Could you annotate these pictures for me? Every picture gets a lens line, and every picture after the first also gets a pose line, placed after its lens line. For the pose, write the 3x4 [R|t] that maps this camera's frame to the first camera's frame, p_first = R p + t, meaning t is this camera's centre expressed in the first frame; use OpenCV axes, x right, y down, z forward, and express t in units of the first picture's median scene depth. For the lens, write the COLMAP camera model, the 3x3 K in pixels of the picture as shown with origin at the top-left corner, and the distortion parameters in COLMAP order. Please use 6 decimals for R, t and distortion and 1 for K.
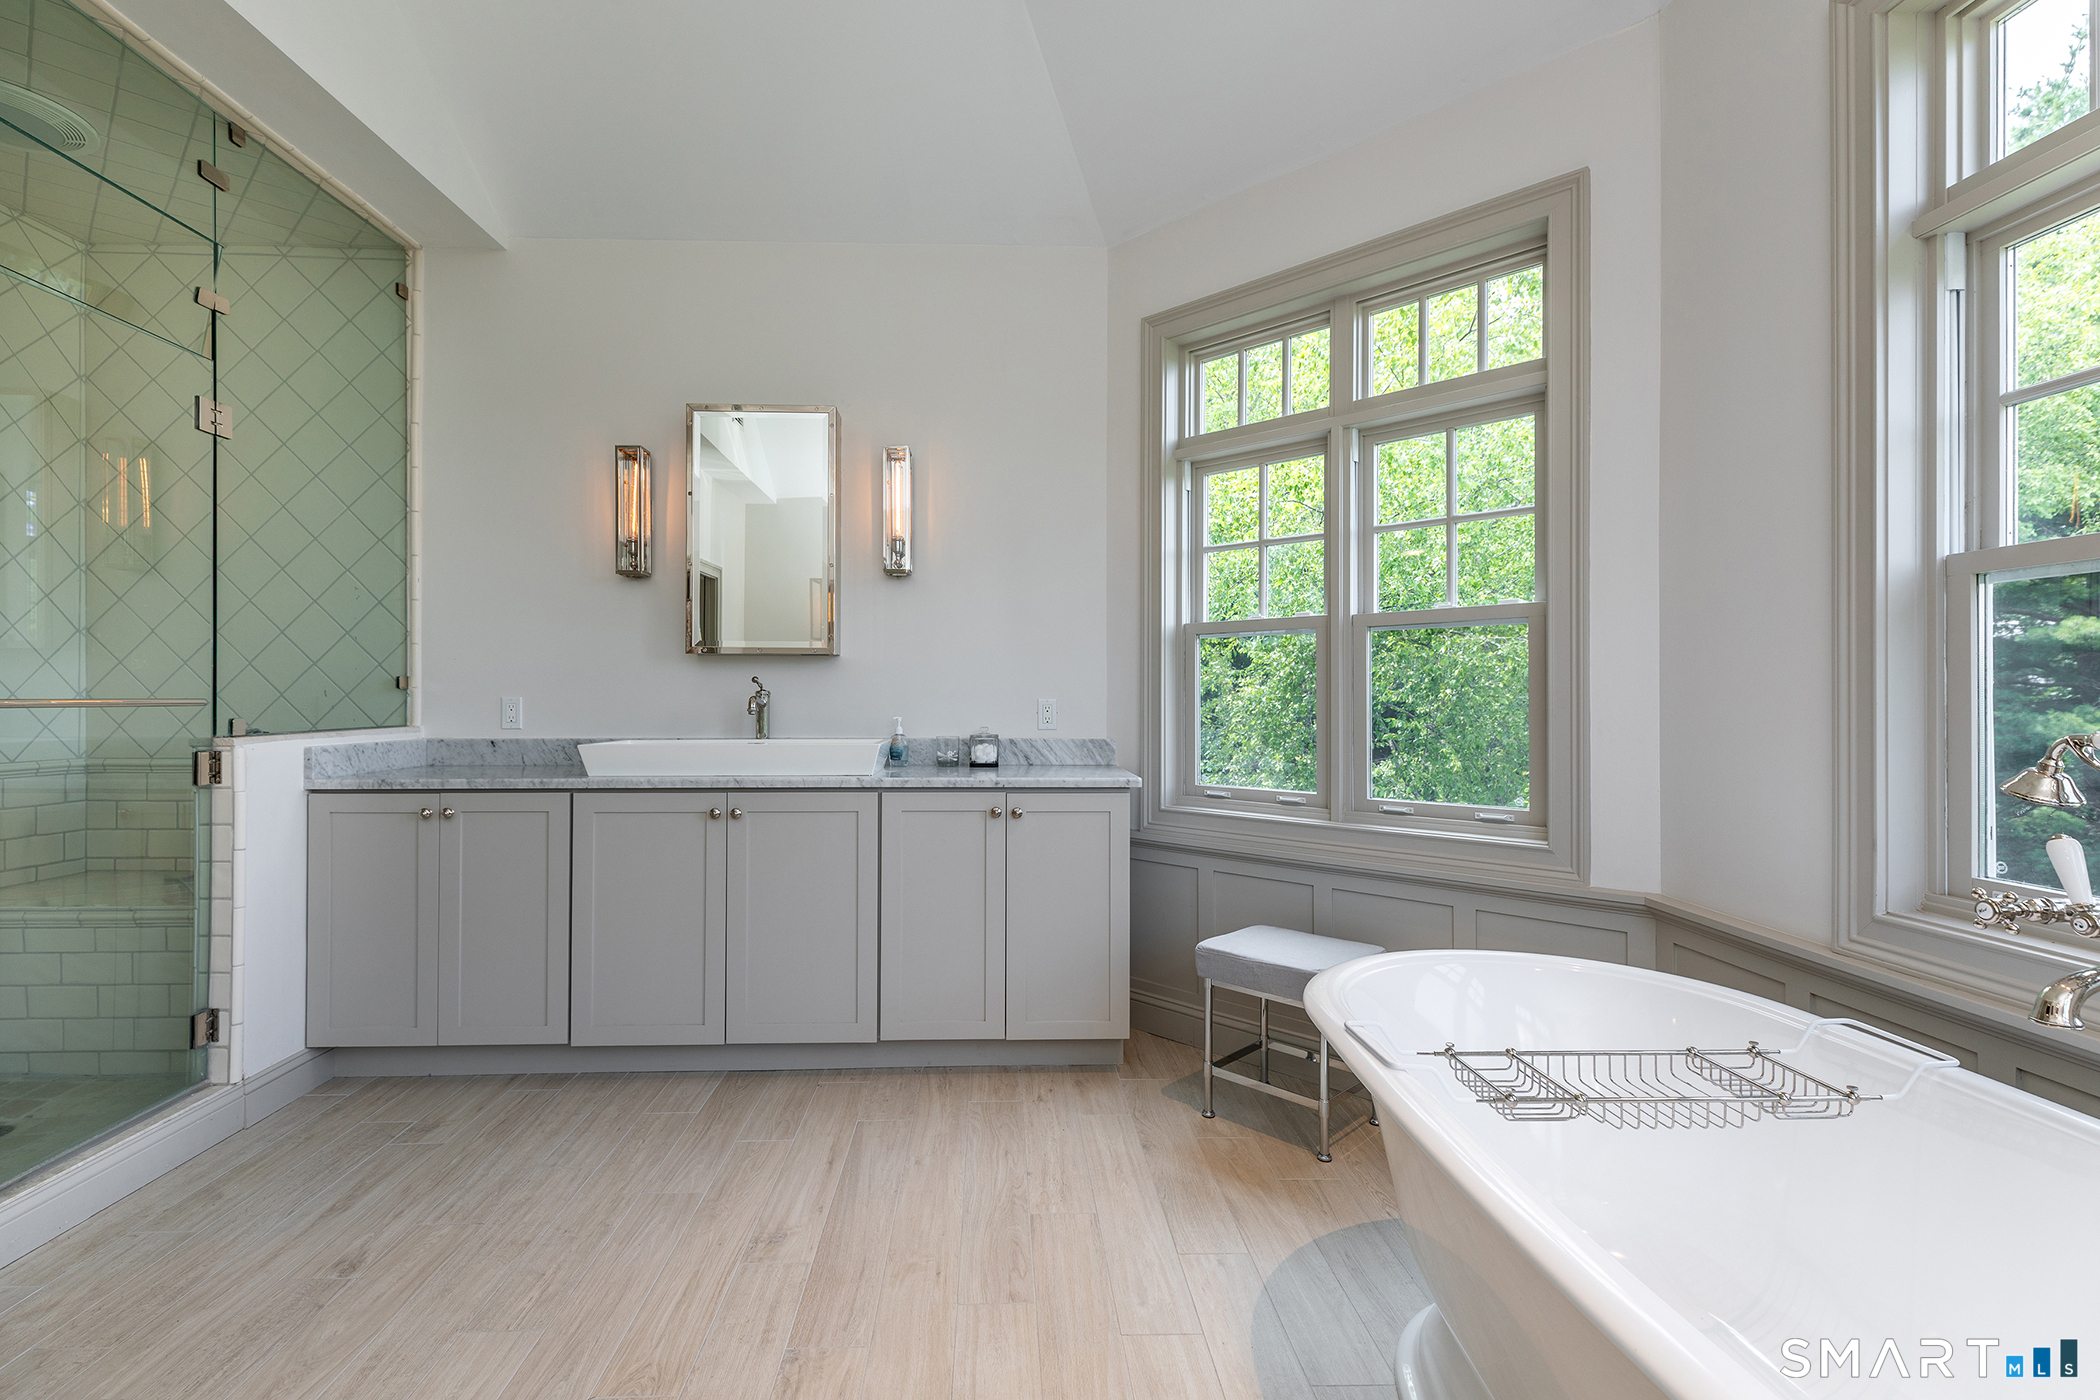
lens RADIAL K [[957.8, 0, 1039.7], [0, 957.8, 696.6], [0, 0, 1]] dist [0.008593, 0.000688]
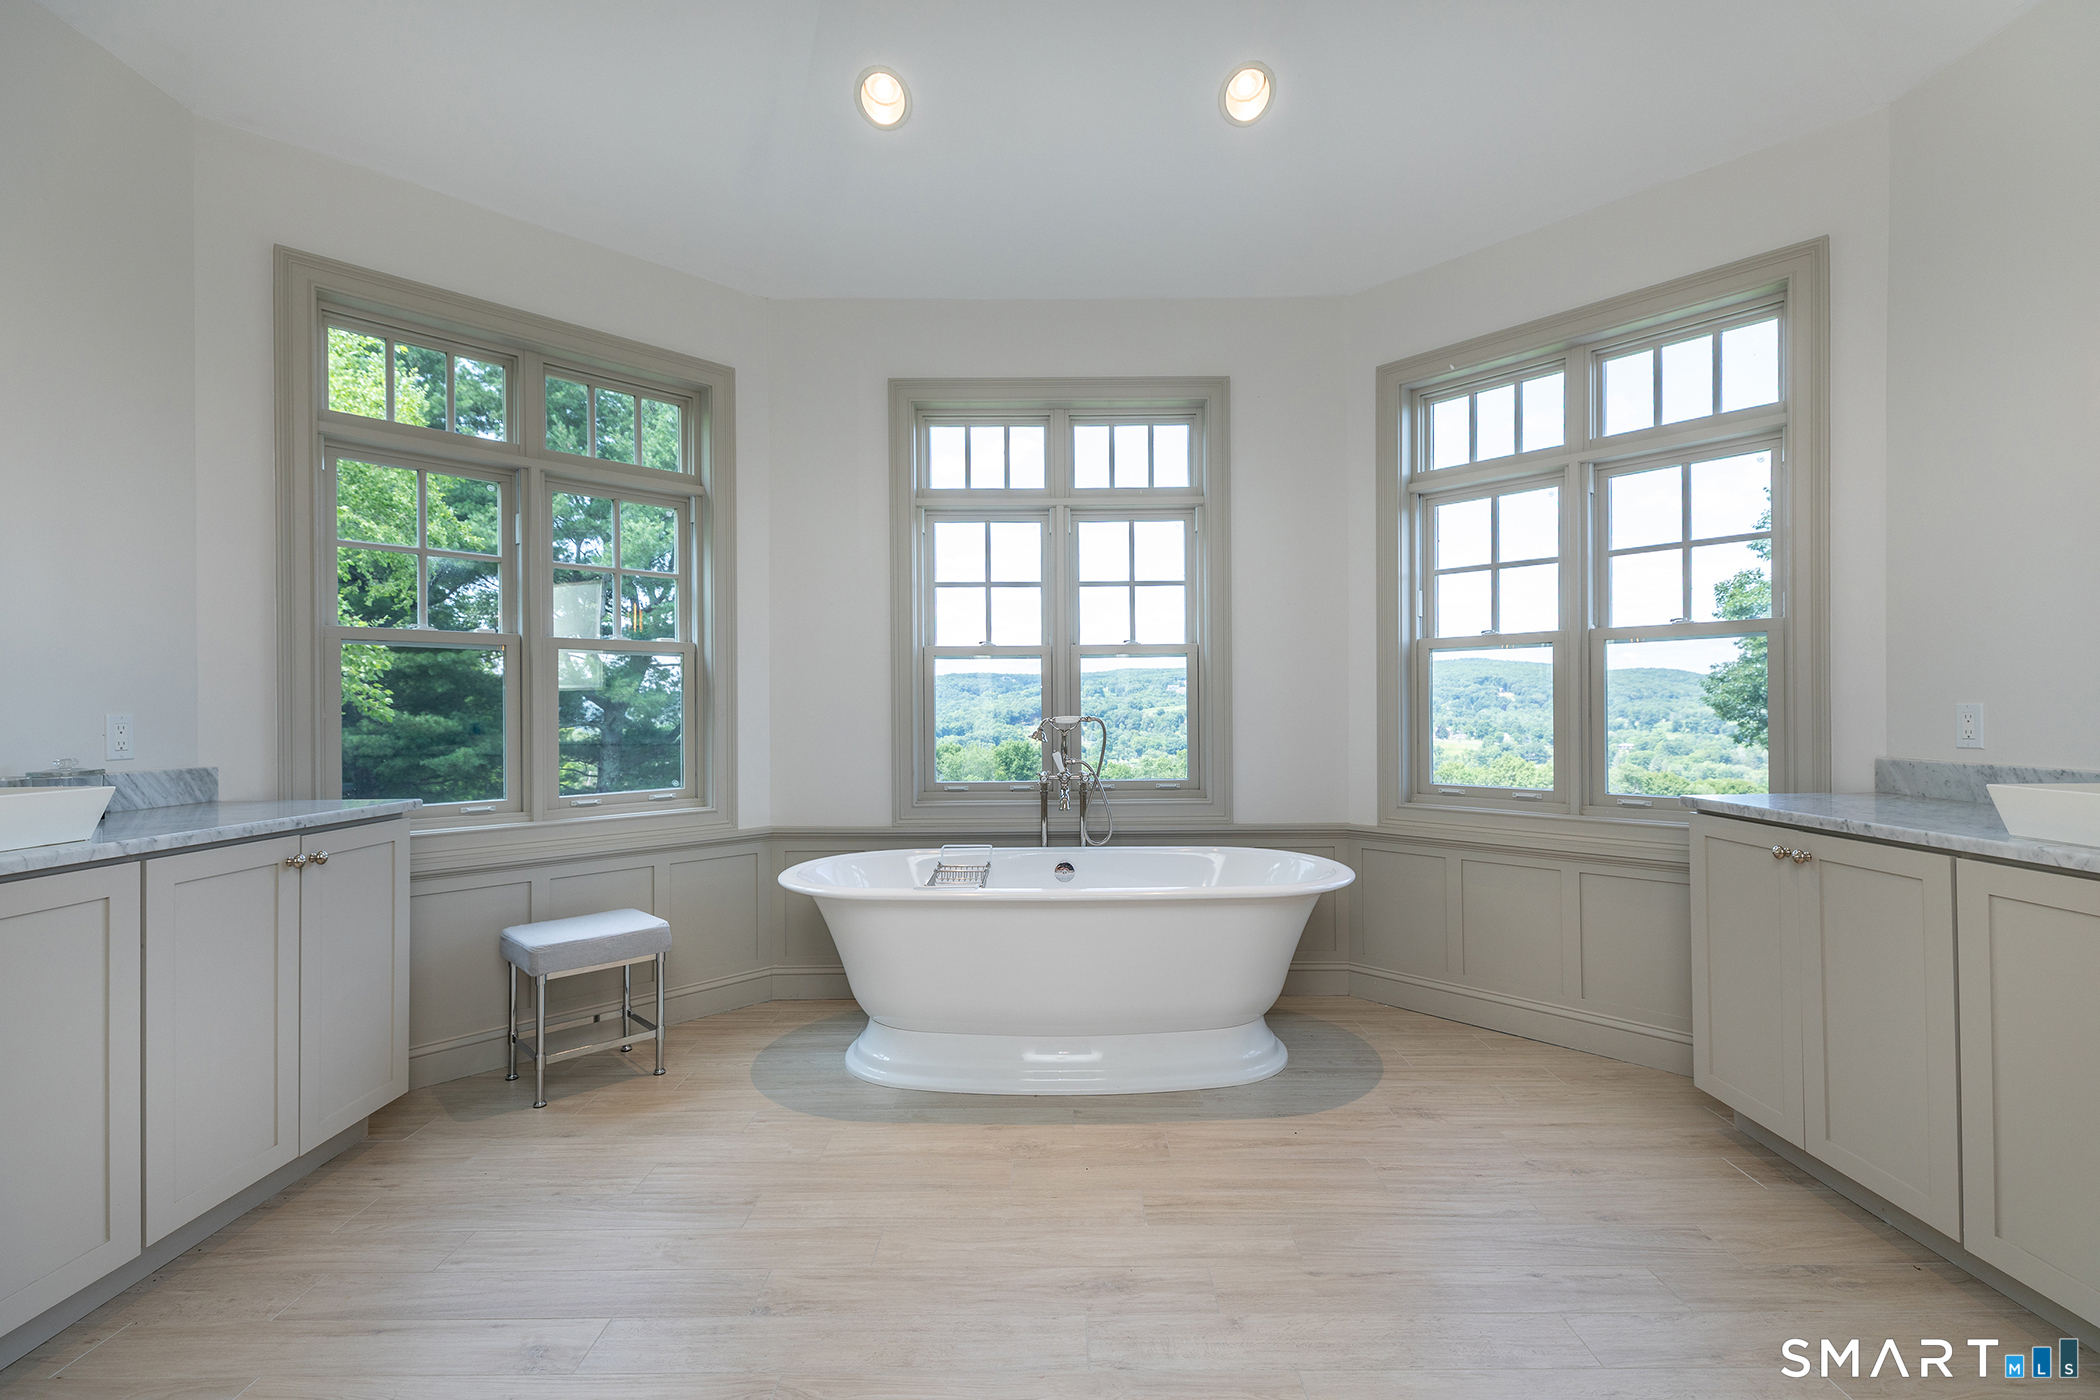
lens RADIAL K [[957.8, 0, 1042.8], [0, 957.8, 703.3], [0, 0, 1]] dist [0.008593, 0.000688]
pose [[0.023674, 0.003536, 0.999713, -0.800813], [0.002821, 0.999990, -0.003604, -0.001965], [-0.999716, 0.002906, 0.023663, 0.384752]]
